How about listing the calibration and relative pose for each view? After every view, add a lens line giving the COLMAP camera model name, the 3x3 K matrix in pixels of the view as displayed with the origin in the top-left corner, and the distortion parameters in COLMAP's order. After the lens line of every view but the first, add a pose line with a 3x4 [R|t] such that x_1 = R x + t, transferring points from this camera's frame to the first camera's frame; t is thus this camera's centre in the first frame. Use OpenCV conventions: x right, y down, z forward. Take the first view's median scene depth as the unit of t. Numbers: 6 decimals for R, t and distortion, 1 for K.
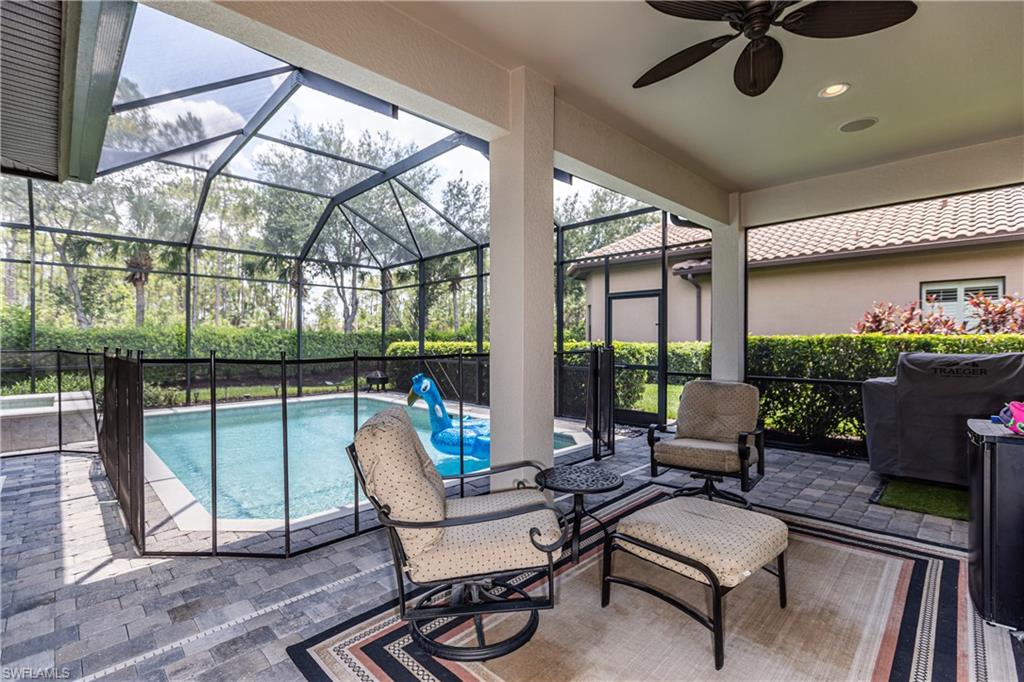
lens RADIAL K [[459.0, 0, 508.2], [0, 459.0, 344.6], [0, 0, 1]] dist [-0.003086, -0.000488]
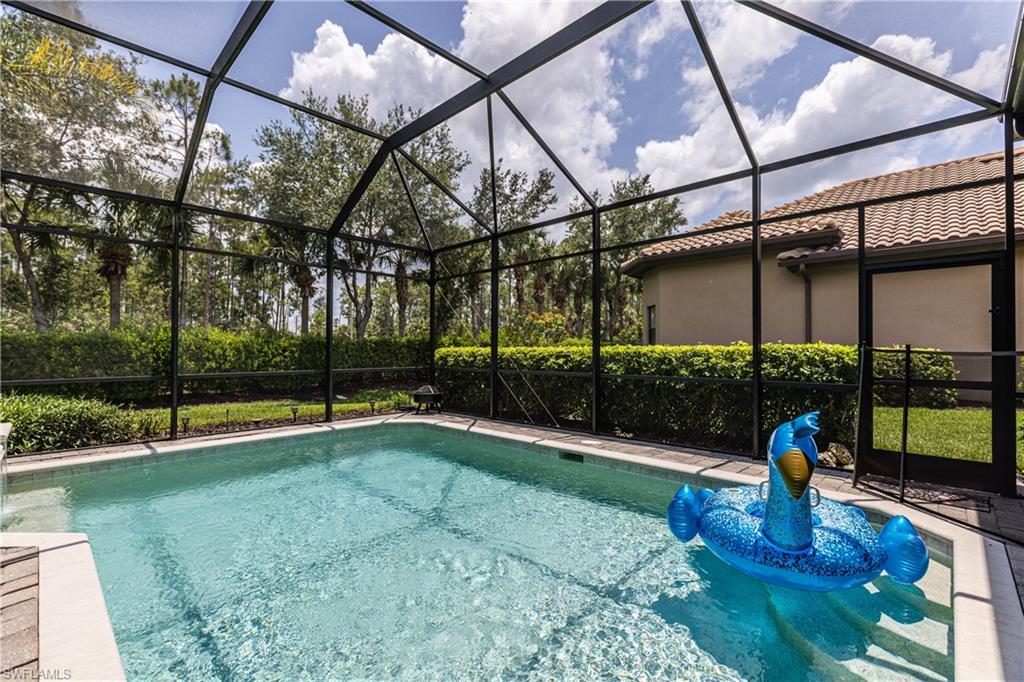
lens RADIAL K [[459.0, 0, 513.9], [0, 459.0, 341.6], [0, 0, 1]] dist [-0.003086, -0.000488]
pose [[0.999580, -0.000674, 0.028983, -0.106709], [0.001447, 0.999644, -0.026632, 0.003635], [-0.028954, 0.026662, 0.999225, 0.151021]]
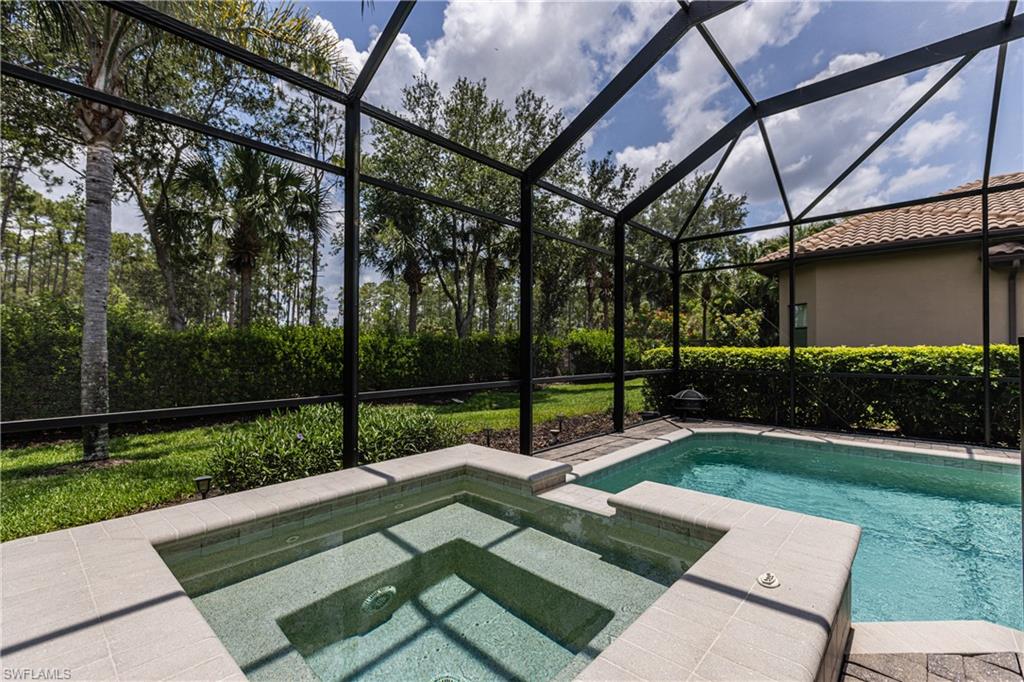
lens RADIAL K [[459.0, 0, 506.6], [0, 459.0, 341.8], [0, 0, 1]] dist [-0.003086, -0.000488]
pose [[0.997836, 0.000932, 0.065746, -0.403698], [0.000856, 0.999631, -0.027157, 0.003118], [-0.065747, 0.027155, 0.997467, 0.216681]]
